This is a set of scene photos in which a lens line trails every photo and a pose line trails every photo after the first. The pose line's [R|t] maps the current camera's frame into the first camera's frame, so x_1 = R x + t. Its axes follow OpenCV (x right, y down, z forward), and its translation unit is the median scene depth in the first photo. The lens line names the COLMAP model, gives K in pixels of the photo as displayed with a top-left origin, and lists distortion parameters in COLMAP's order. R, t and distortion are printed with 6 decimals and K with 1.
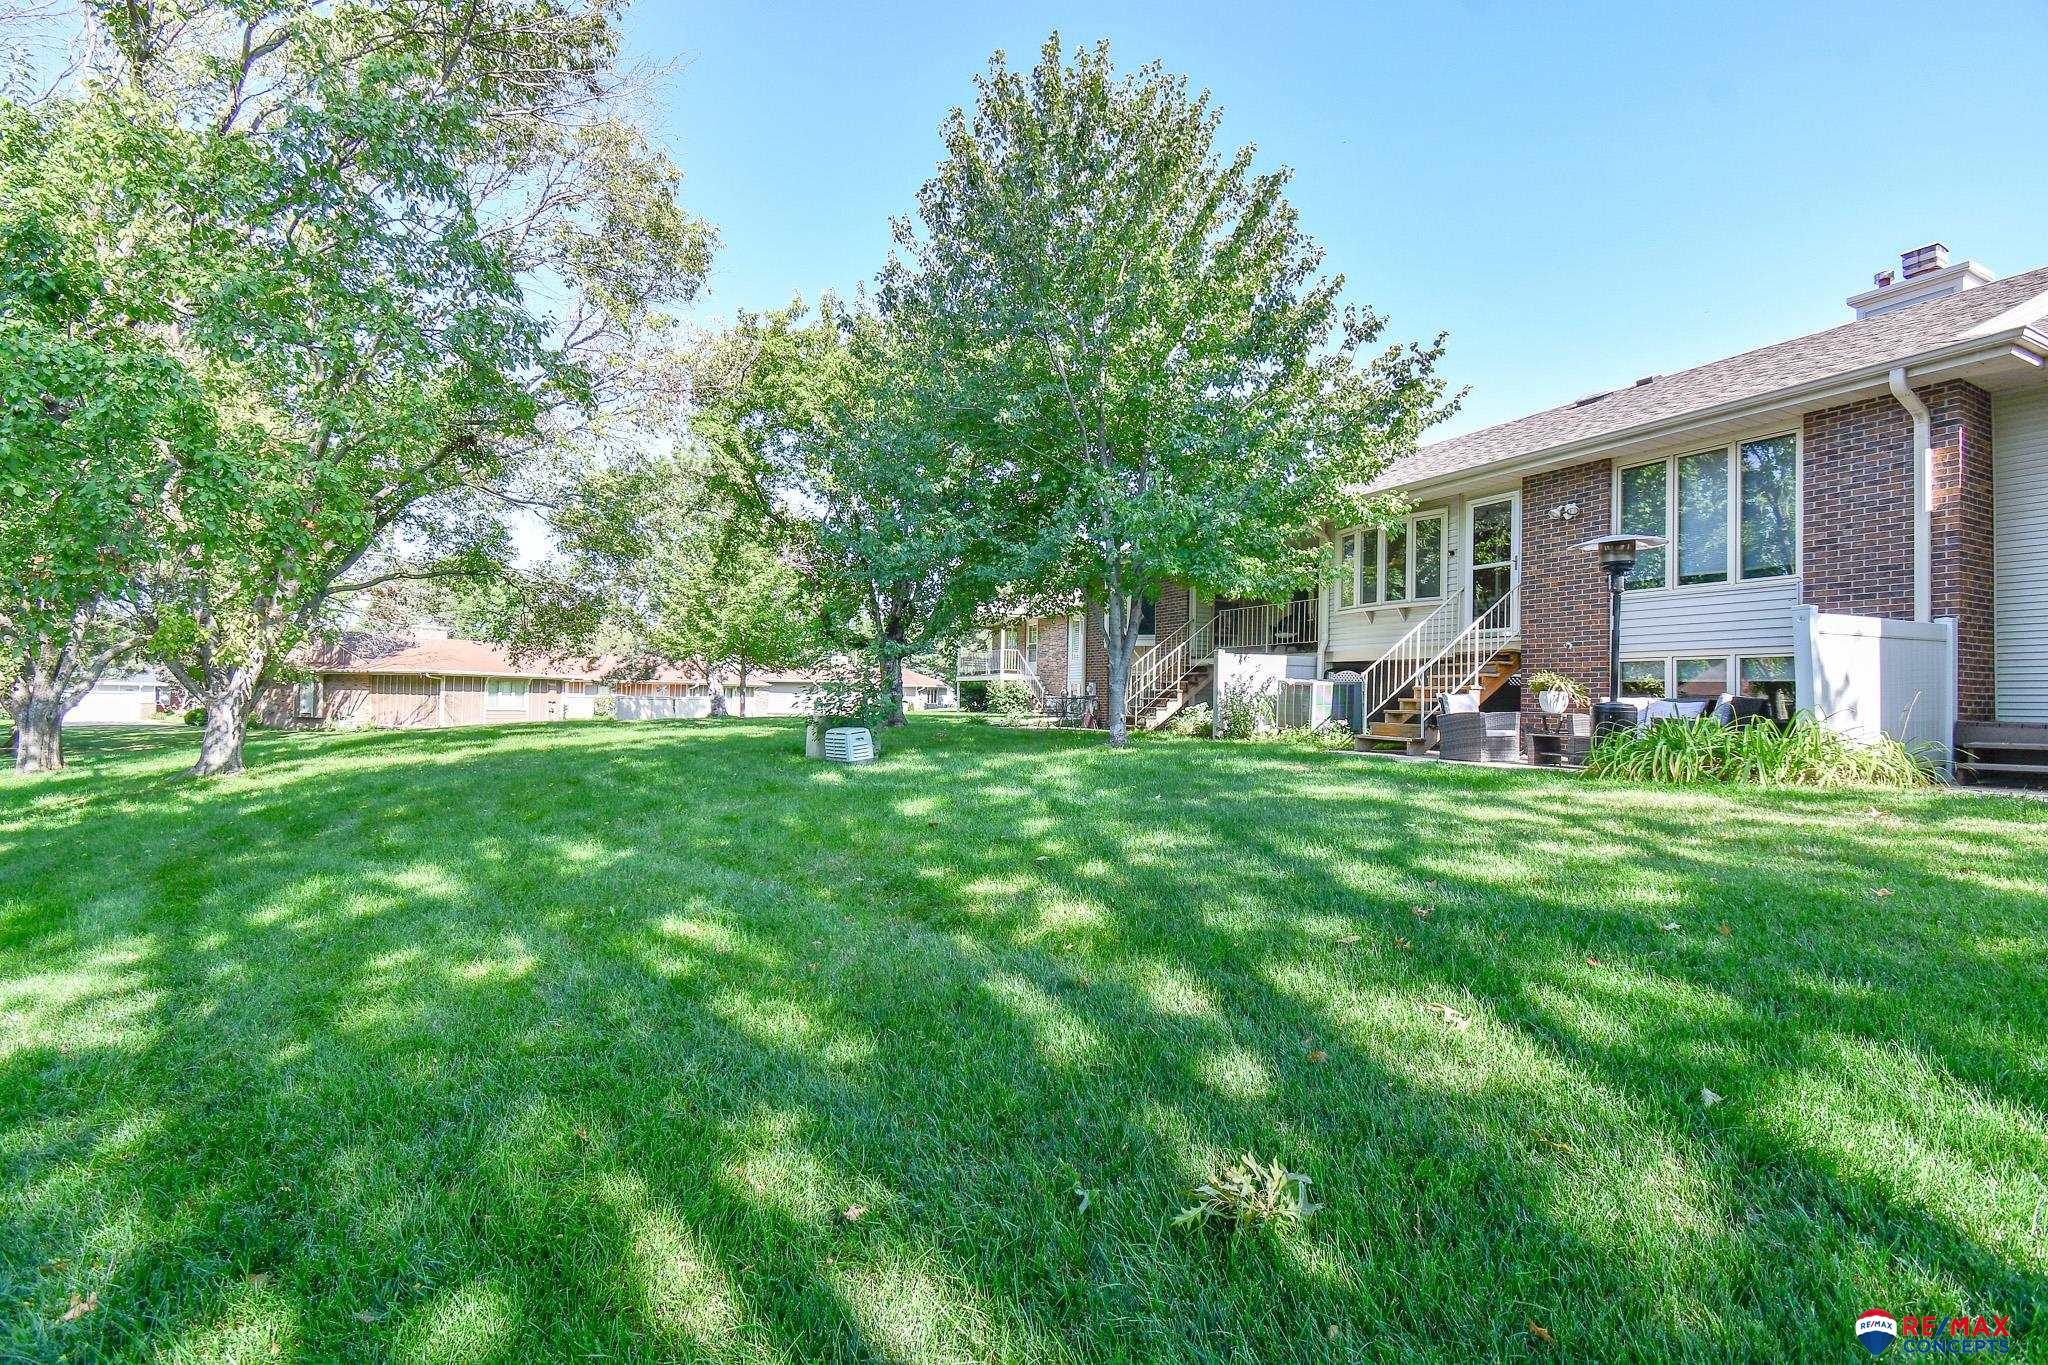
lens RADIAL K [[905.4, 0, 1017.9], [0, 905.4, 696.2], [0, 0, 1]] dist [0.019766, -0.000592]
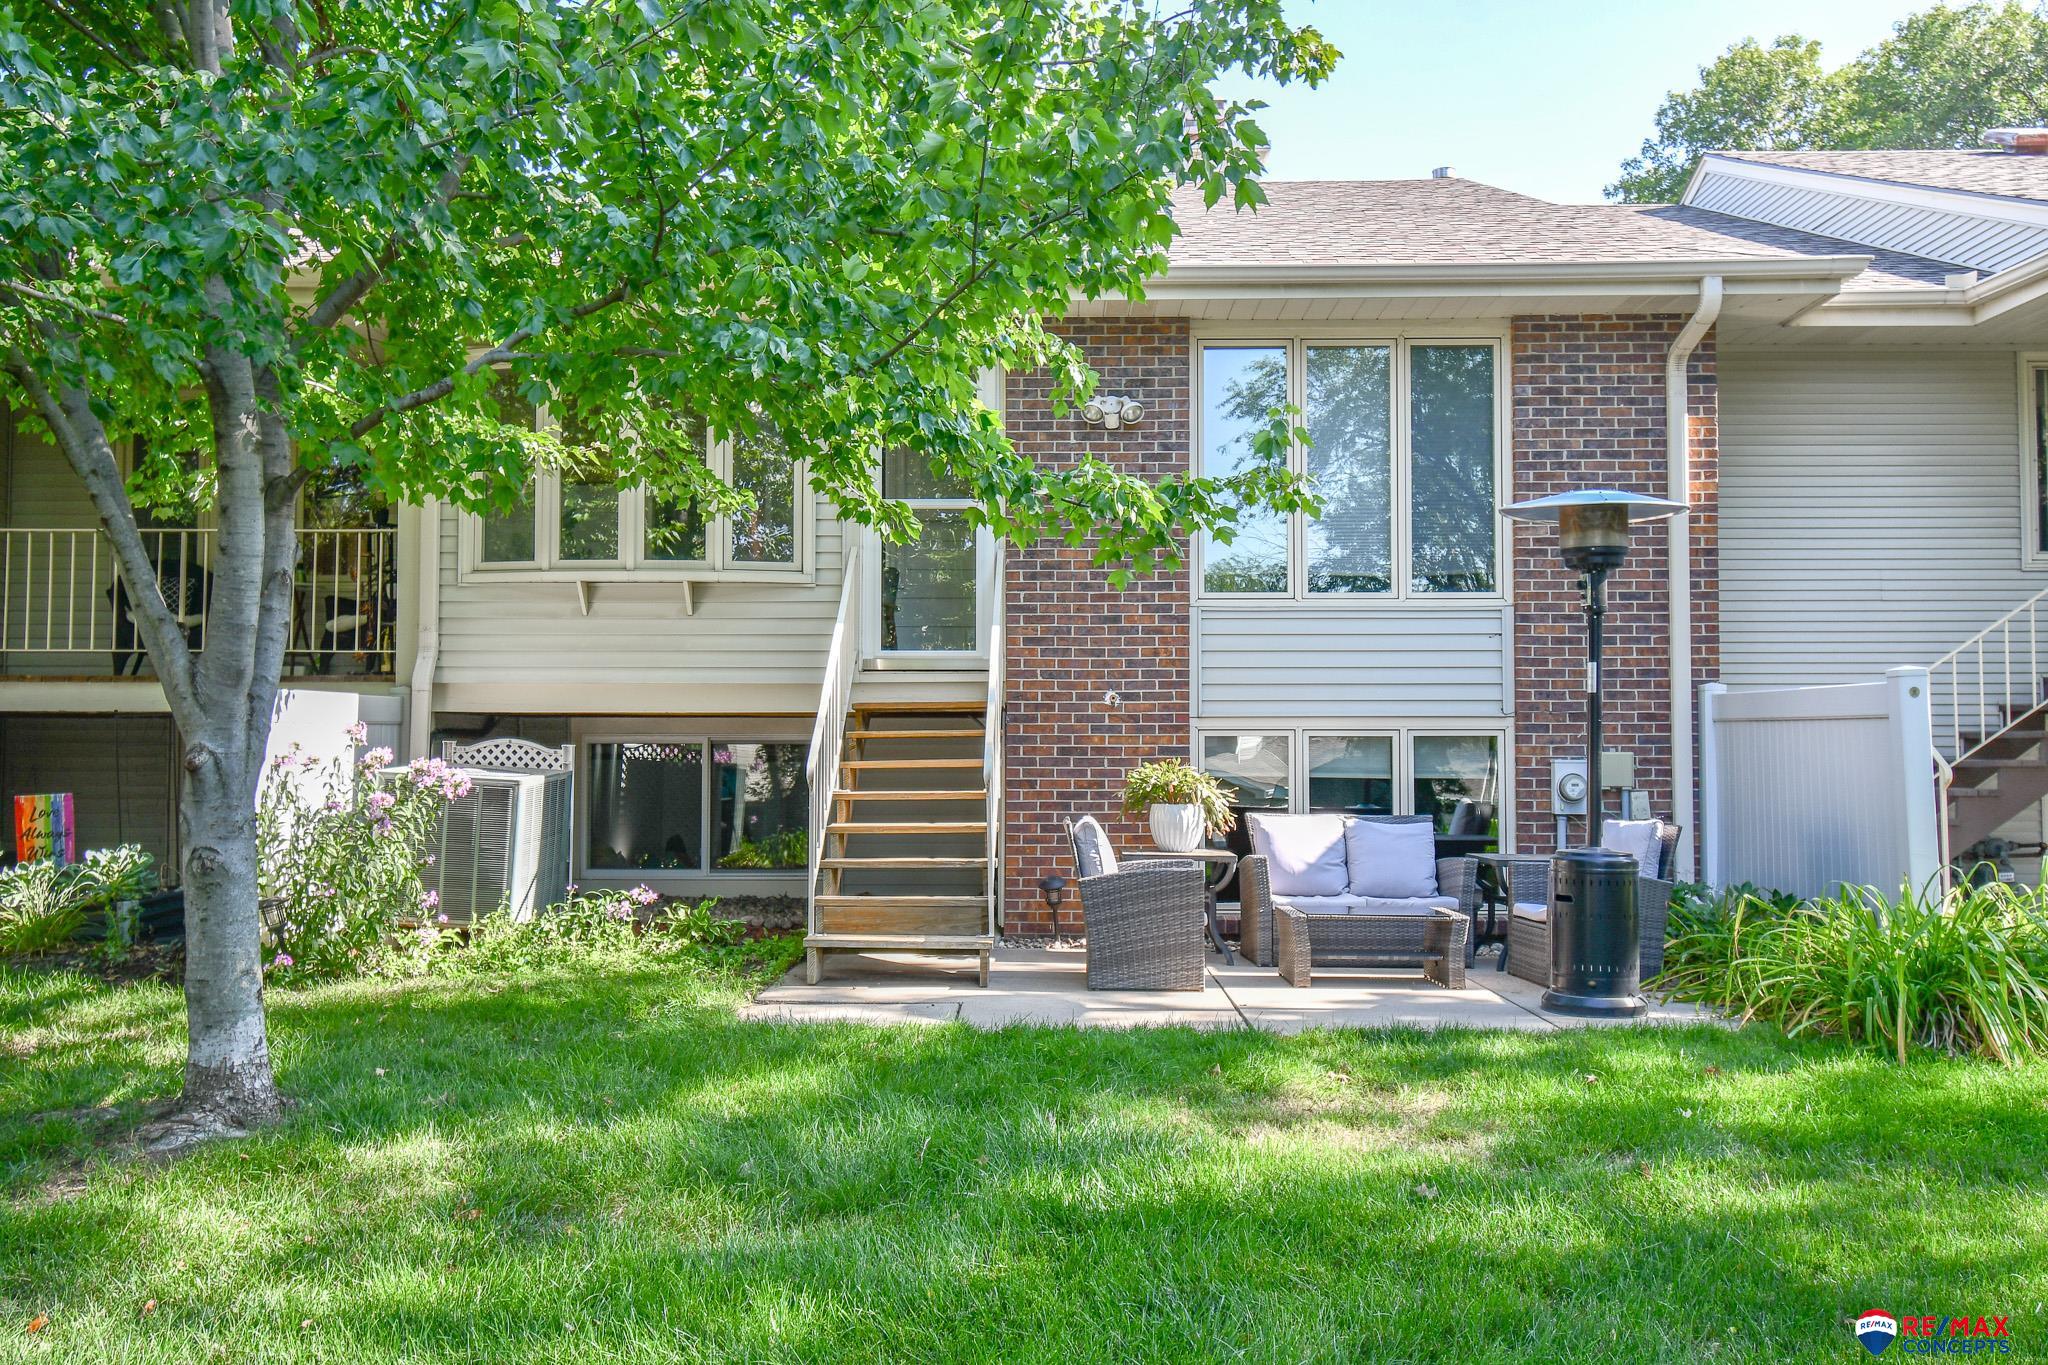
lens RADIAL K [[1768.1, 0, 1029.2], [0, 1768.1, 673.7], [0, 0, 1]] dist [0.078777, -0.001066]
pose [[0.466865, 0.046992, 0.883079, -0.237484], [0.000883, 0.998562, -0.053604, -0.022697], [-0.884328, 0.025805, 0.466152, 0.693981]]
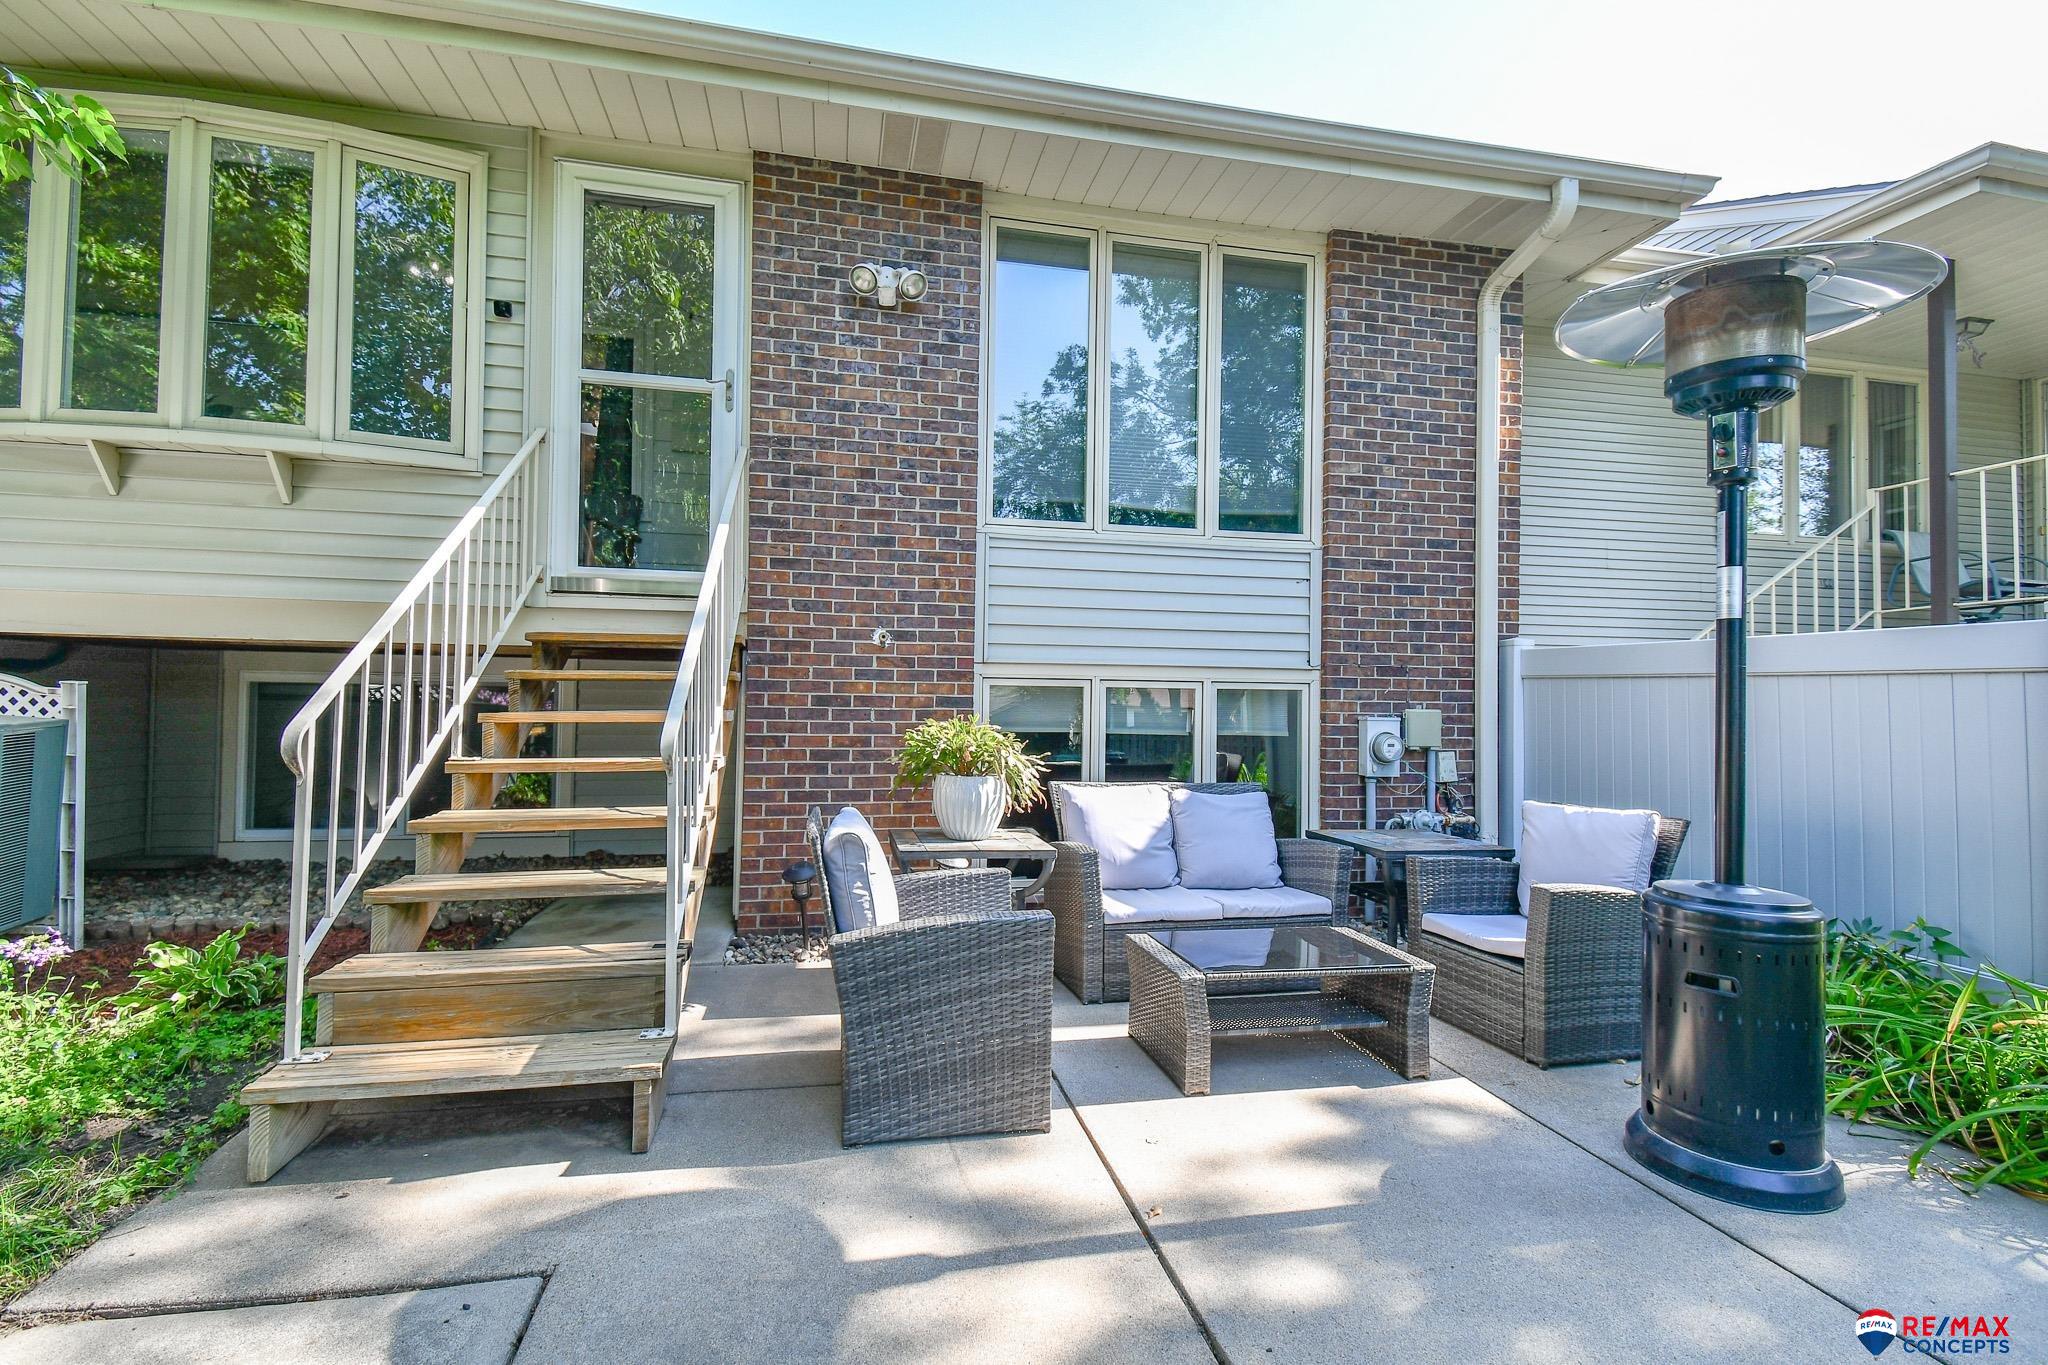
lens RADIAL K [[905.4, 0, 1016.8], [0, 905.4, 688.1], [0, 0, 1]] dist [0.019766, -0.000592]
pose [[0.264847, 0.021656, 0.964047, 0.287492], [-0.012436, 0.999741, -0.019041, -0.031624], [-0.964210, -0.006946, 0.265047, 0.950599]]
